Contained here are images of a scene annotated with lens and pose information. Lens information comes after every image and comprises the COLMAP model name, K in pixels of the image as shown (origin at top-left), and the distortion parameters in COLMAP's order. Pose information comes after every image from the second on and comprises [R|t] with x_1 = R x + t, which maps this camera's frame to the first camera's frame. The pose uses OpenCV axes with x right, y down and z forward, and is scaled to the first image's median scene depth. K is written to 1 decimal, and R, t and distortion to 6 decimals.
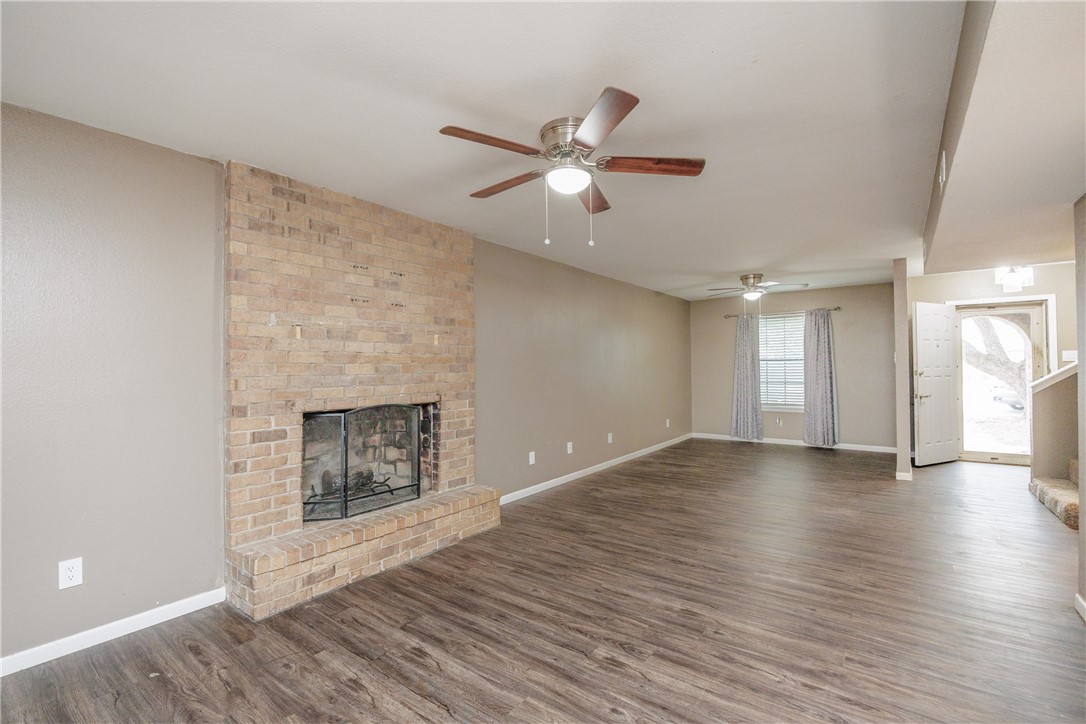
lens RADIAL K [[478.5, 0, 539.2], [0, 478.5, 362.9], [0, 0, 1]] dist [-0.021613, 0.002429]
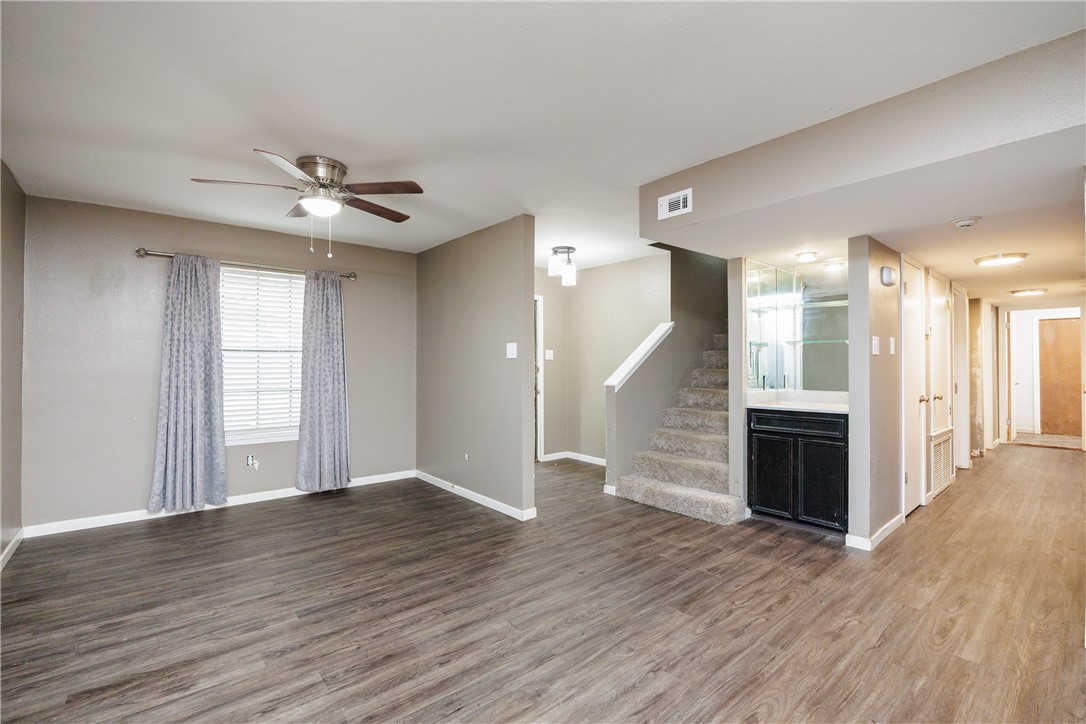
lens RADIAL K [[478.5, 0, 545.8], [0, 478.5, 361.4], [0, 0, 1]] dist [-0.021613, 0.002429]
pose [[0.217700, 0.015324, 0.975895, 0.085102], [-0.010267, 0.999857, -0.013410, 0.023572], [-0.975962, -0.007100, 0.217827, 1.267508]]
